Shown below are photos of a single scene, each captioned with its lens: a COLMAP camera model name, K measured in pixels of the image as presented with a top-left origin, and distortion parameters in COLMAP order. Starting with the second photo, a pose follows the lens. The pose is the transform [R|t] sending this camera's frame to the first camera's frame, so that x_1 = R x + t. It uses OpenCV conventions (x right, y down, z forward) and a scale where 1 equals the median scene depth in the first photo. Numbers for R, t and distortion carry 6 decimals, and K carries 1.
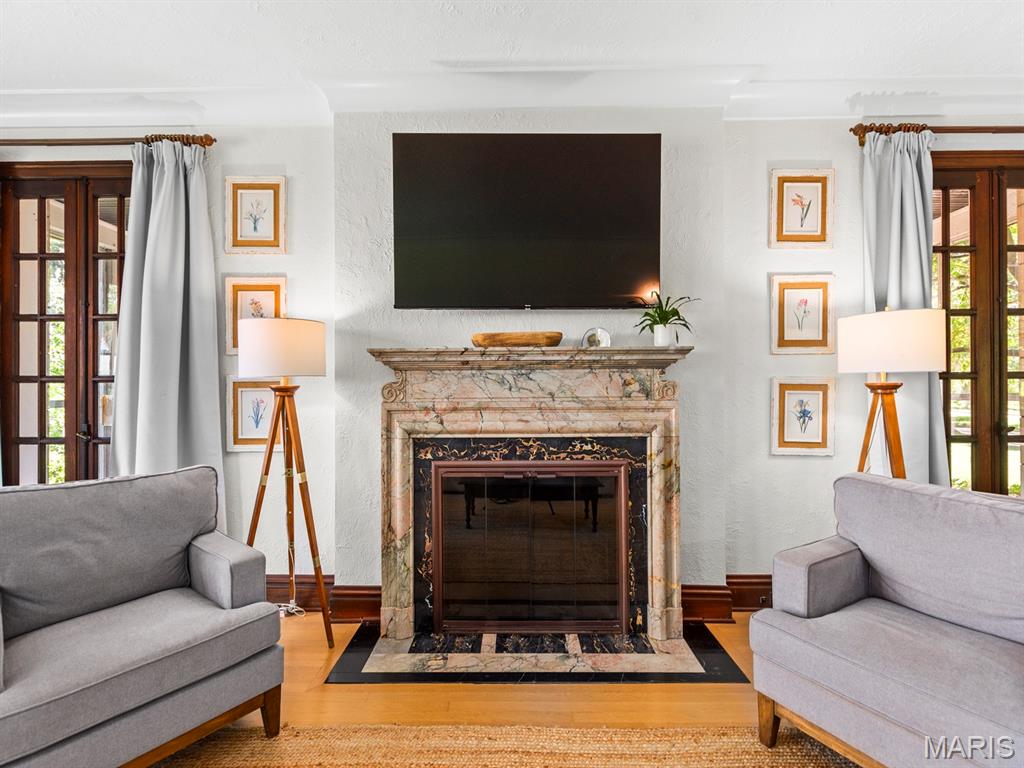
lens RADIAL K [[443.2, 0, 509.6], [0, 443.2, 383.8], [0, 0, 1]] dist [0.002227, -0.000634]
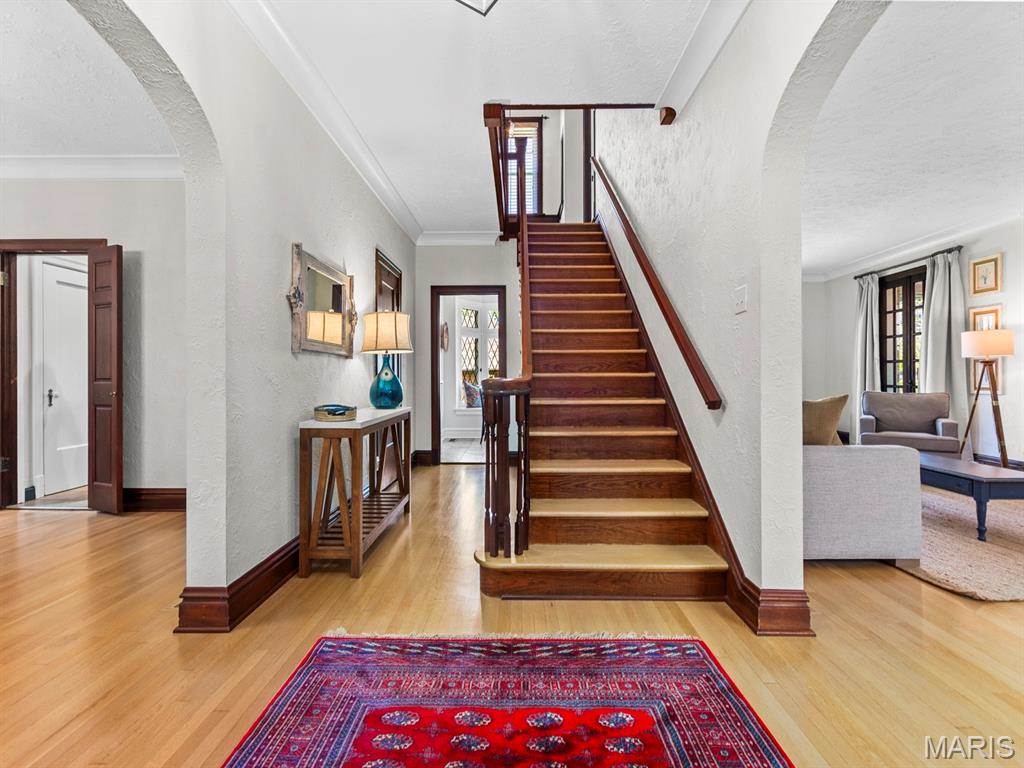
lens RADIAL K [[443.2, 0, 512.6], [0, 443.2, 379.4], [0, 0, 1]] dist [0.002227, -0.000634]
pose [[-0.001566, 0.008569, -0.999962, 1.438661], [0.008137, 0.999930, 0.008556, 0.051787], [0.999966, -0.008123, -0.001636, -1.133146]]
